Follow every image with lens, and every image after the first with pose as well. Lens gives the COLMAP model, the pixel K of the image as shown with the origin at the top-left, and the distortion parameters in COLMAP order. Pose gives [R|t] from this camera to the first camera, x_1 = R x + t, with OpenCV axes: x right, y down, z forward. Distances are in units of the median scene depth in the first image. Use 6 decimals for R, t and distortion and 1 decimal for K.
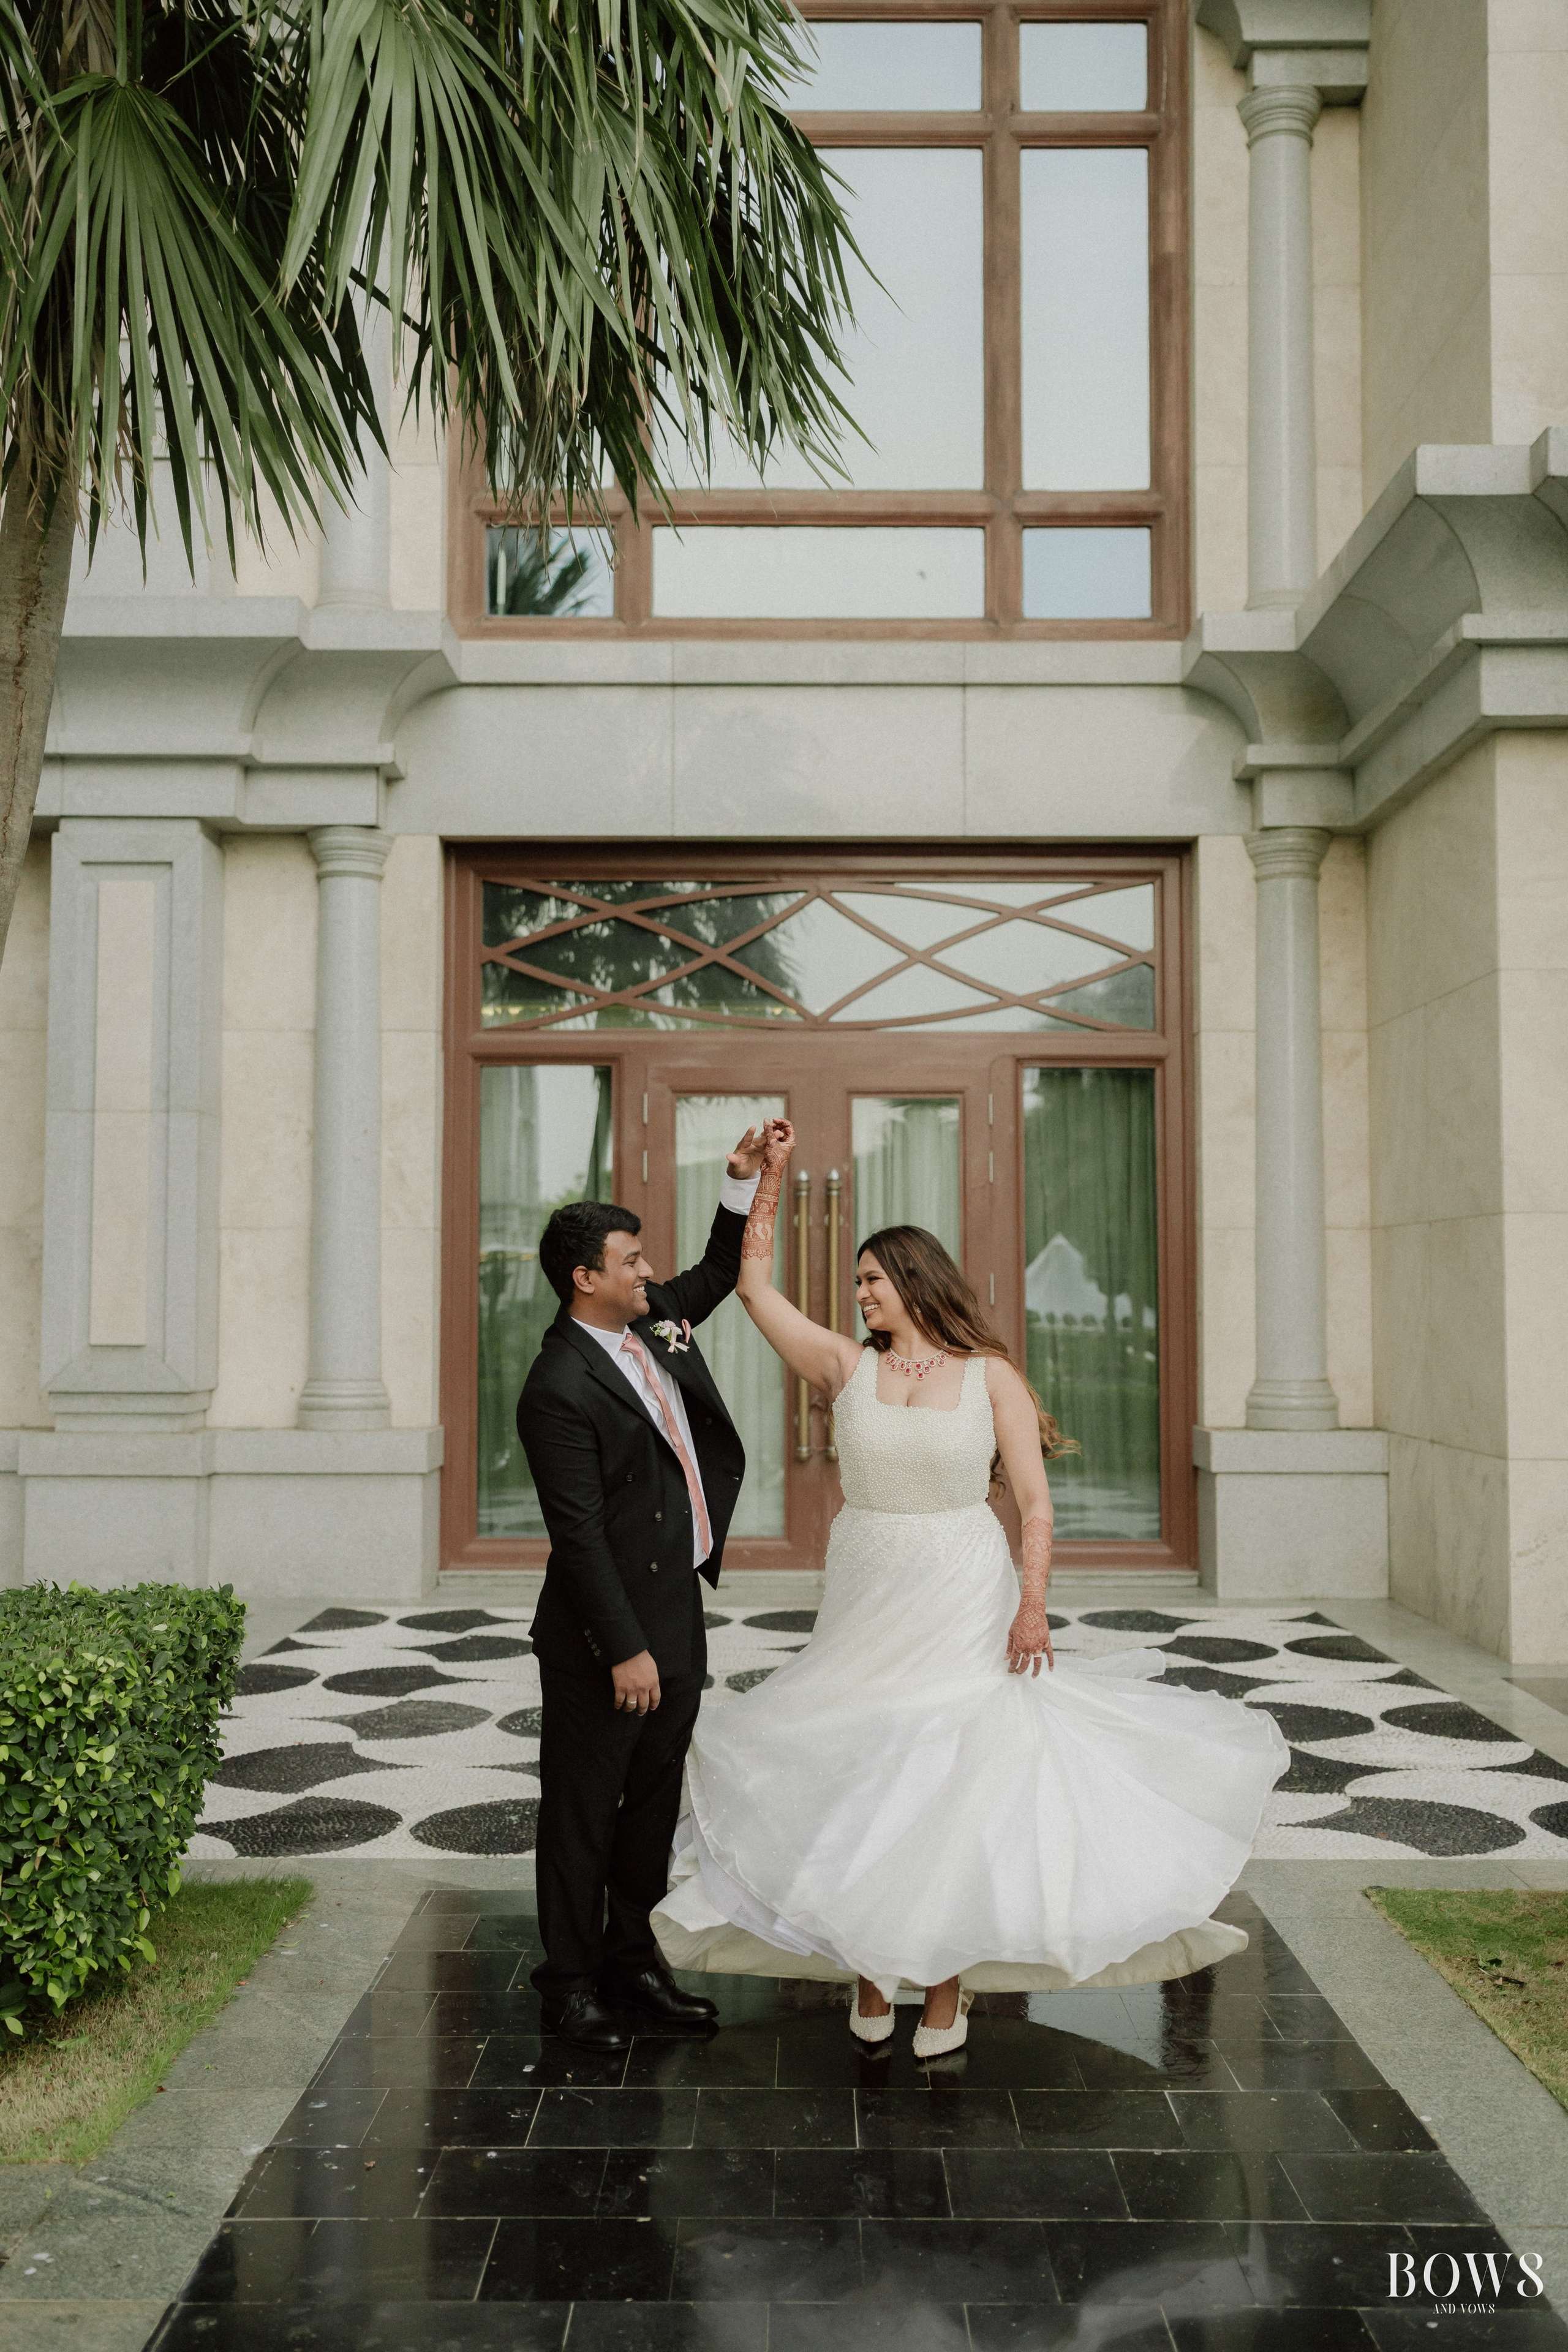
lens RADIAL K [[2153.8, 0, 784.0], [0, 2153.8, 1176.0], [0, 0, 1]] dist [0.011539, 0.016583]
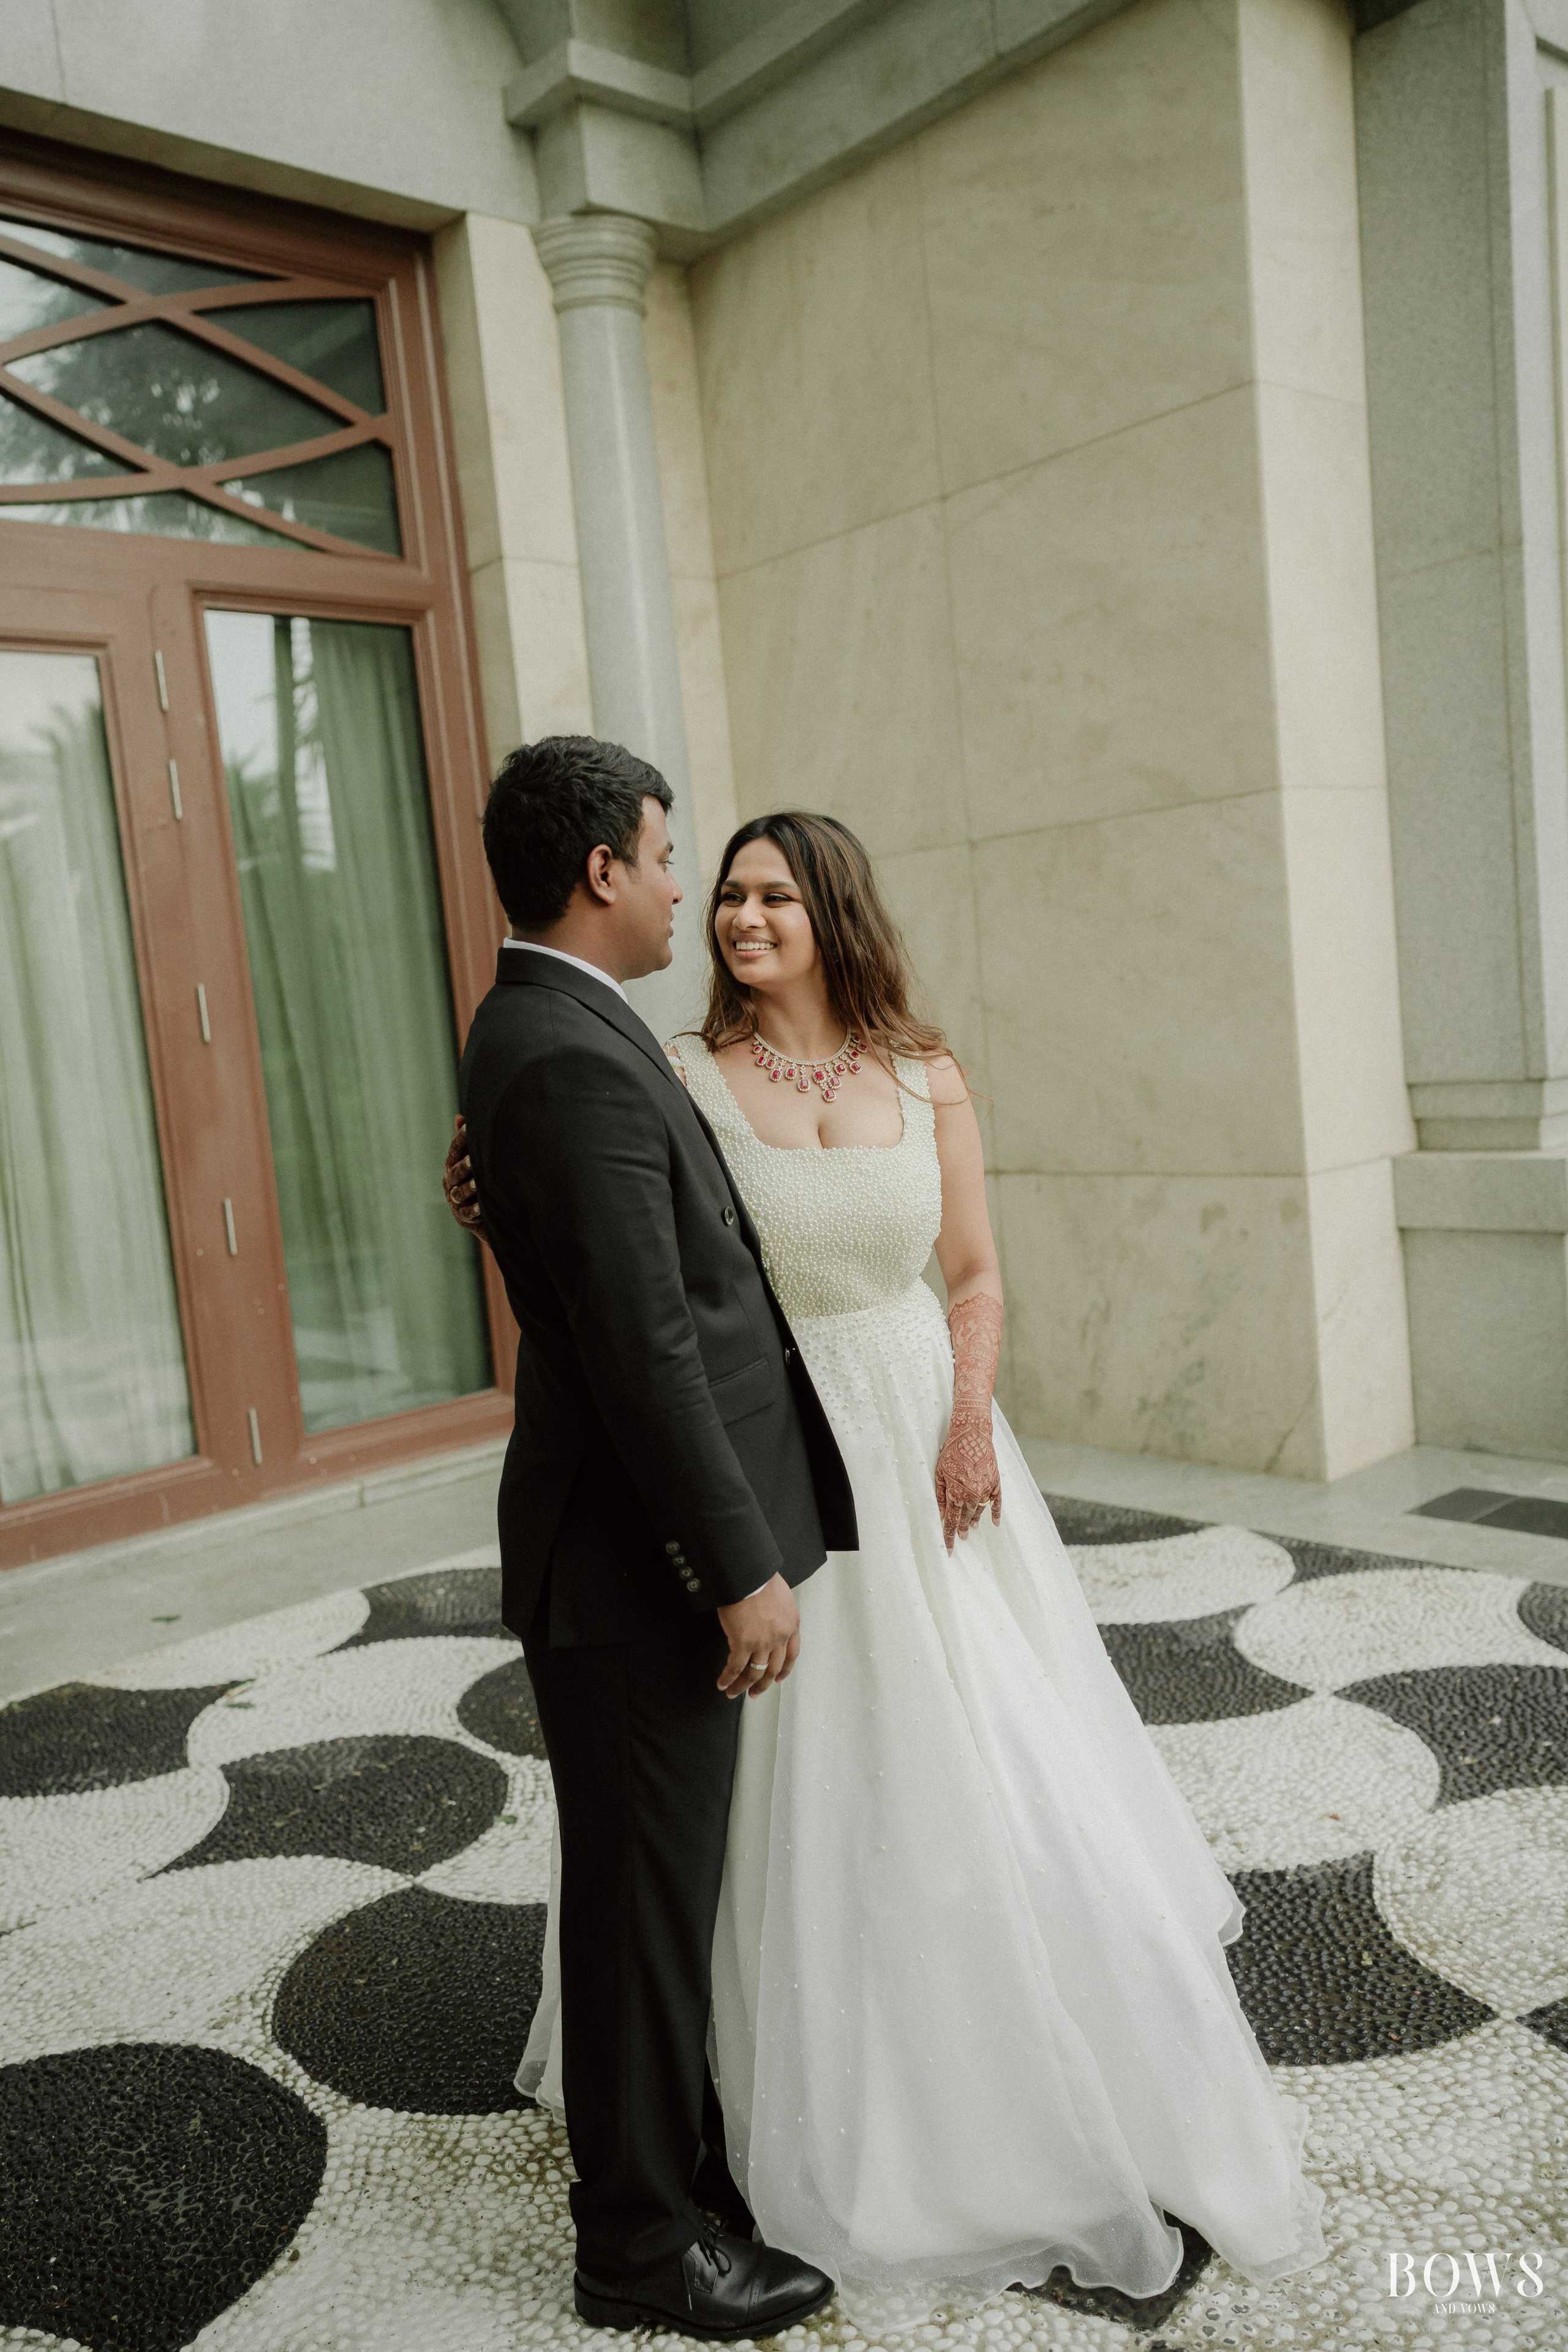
lens RADIAL K [[1845.7, 0, 777.4], [0, 1845.7, 1182.4], [0, 0, 1]] dist [0.032168, 0.018642]
pose [[0.735755, -0.134345, 0.663790, -0.122385], [0.055352, 0.988777, 0.138767, 0.039195], [-0.674982, -0.065356, 0.734933, 0.573532]]
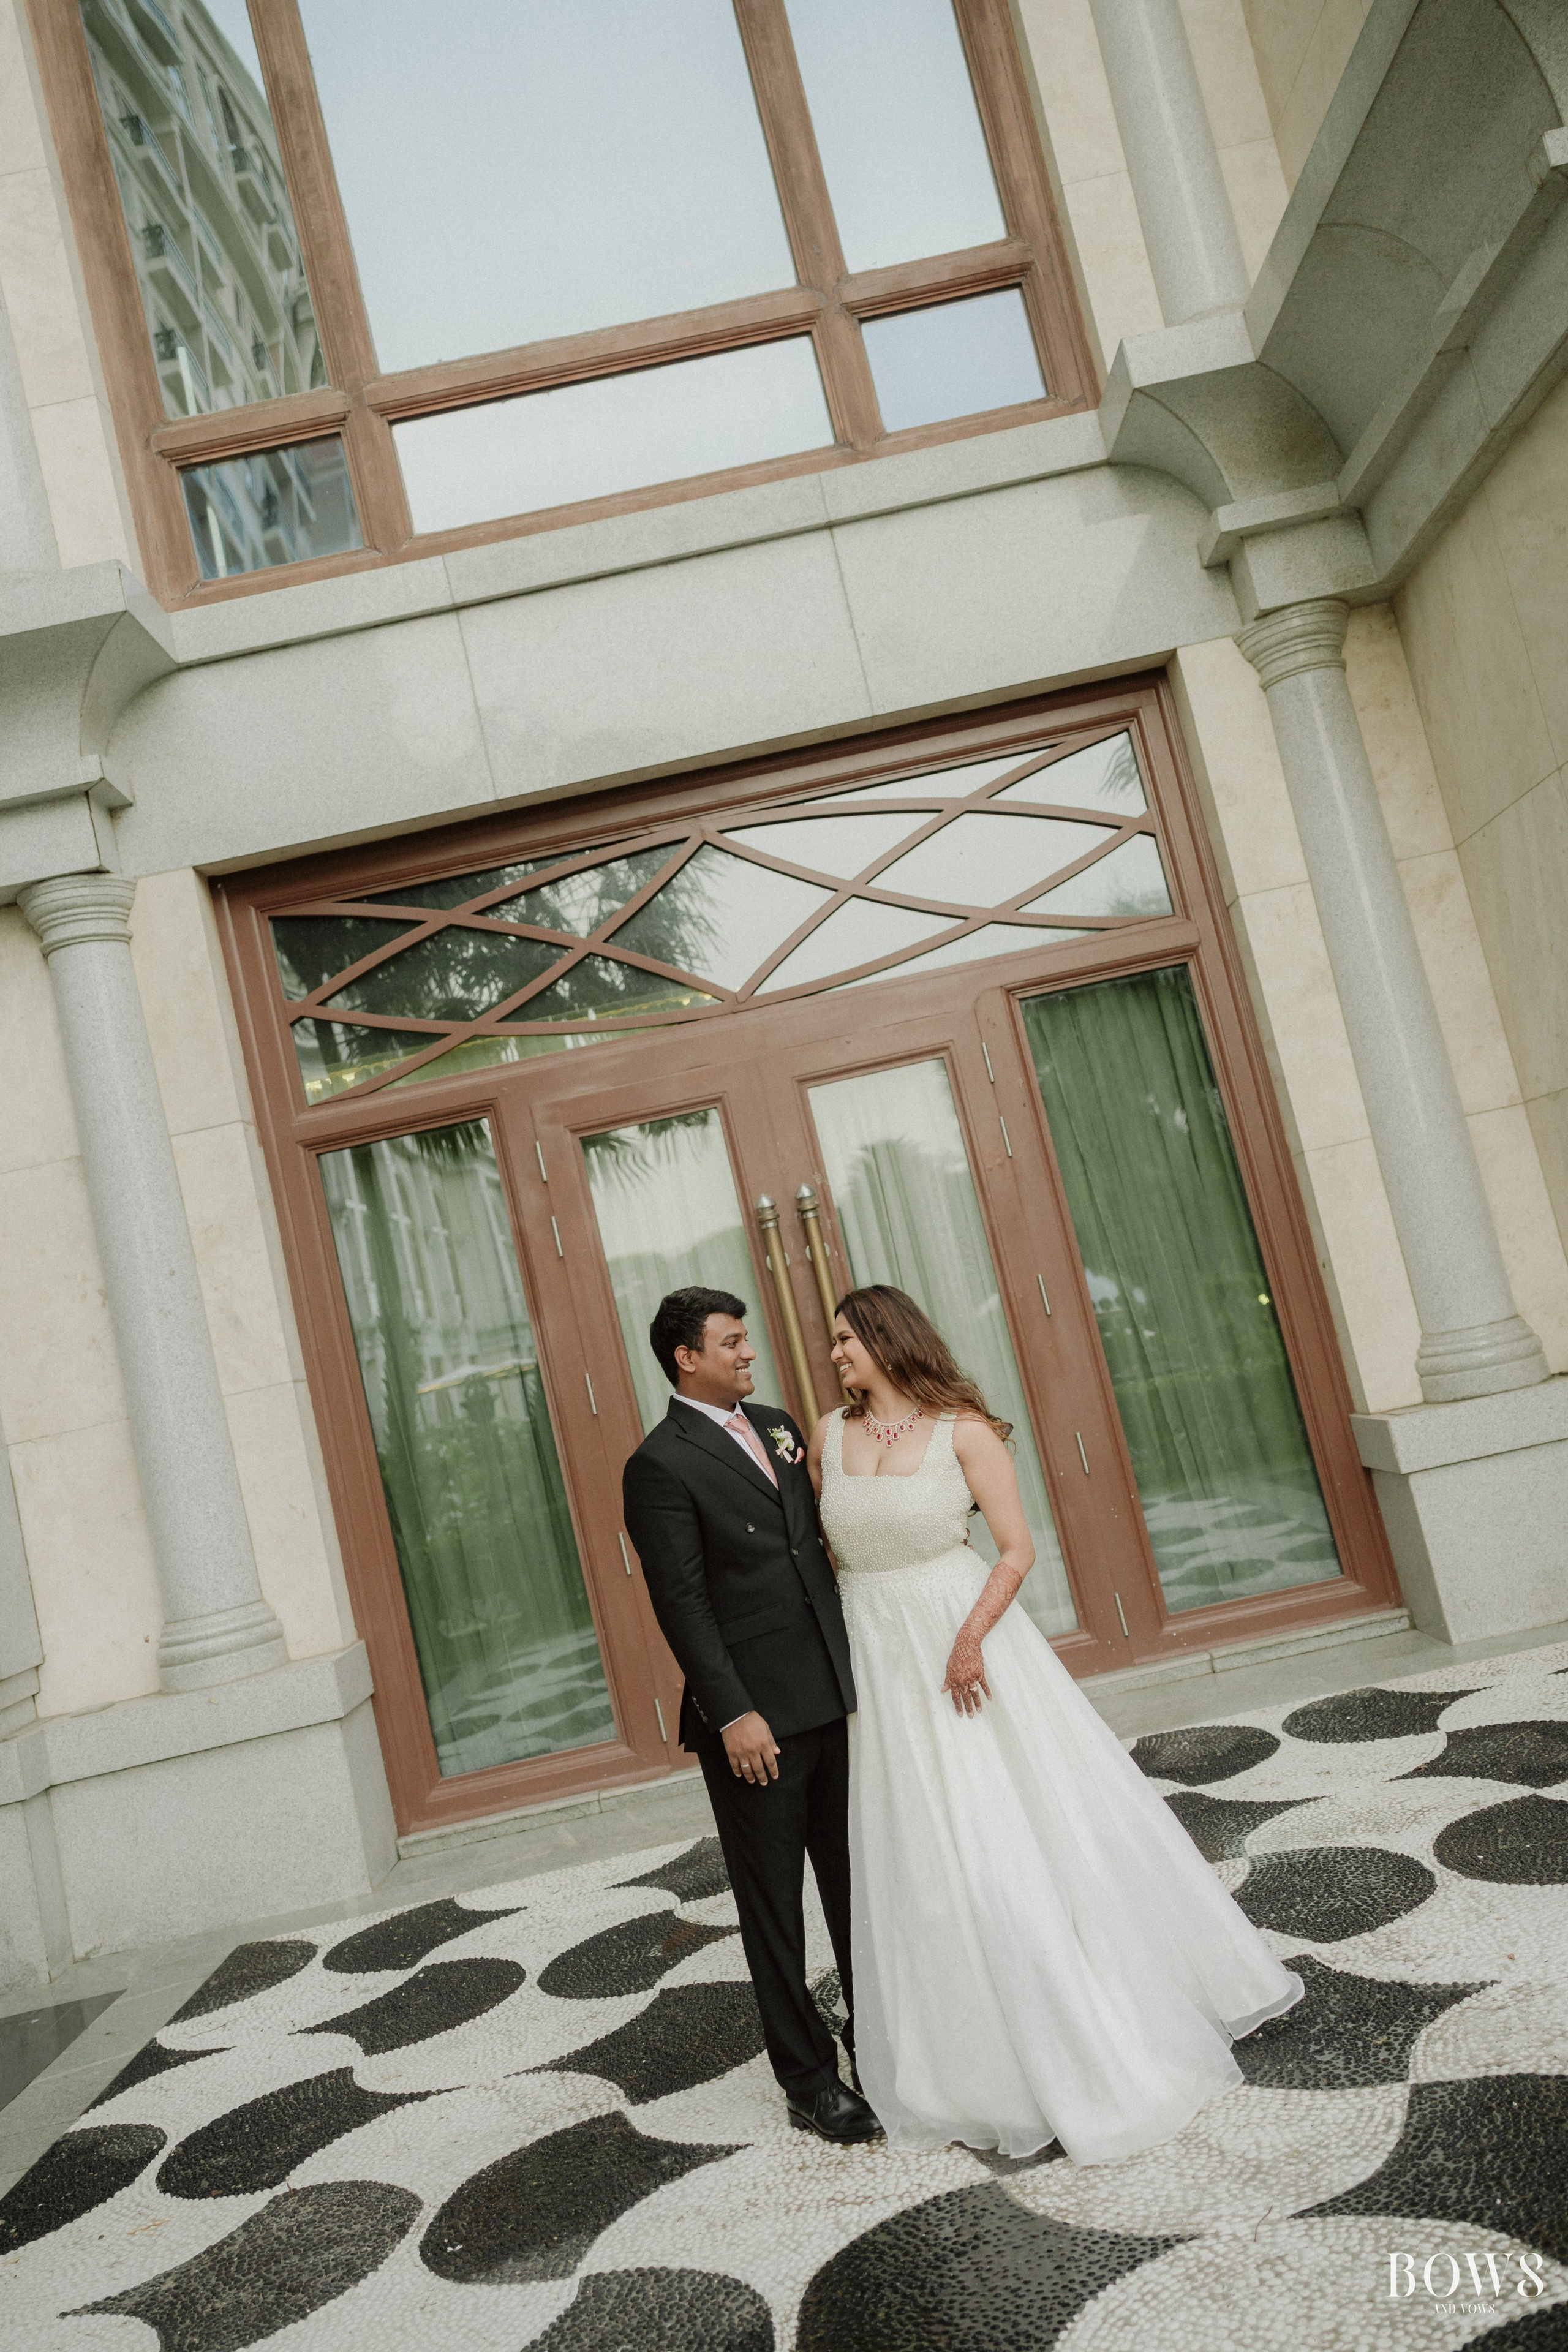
lens RADIAL K [[1965.1, 0, 781.2], [0, 1965.1, 1142.5], [0, 0, 1]] dist [0.033778, 0.001899]
pose [[0.975532, -0.219216, 0.016805, 0.007904], [0.219786, 0.974328, -0.048779, 0.014995], [-0.005680, 0.051279, 0.998668, 0.330621]]
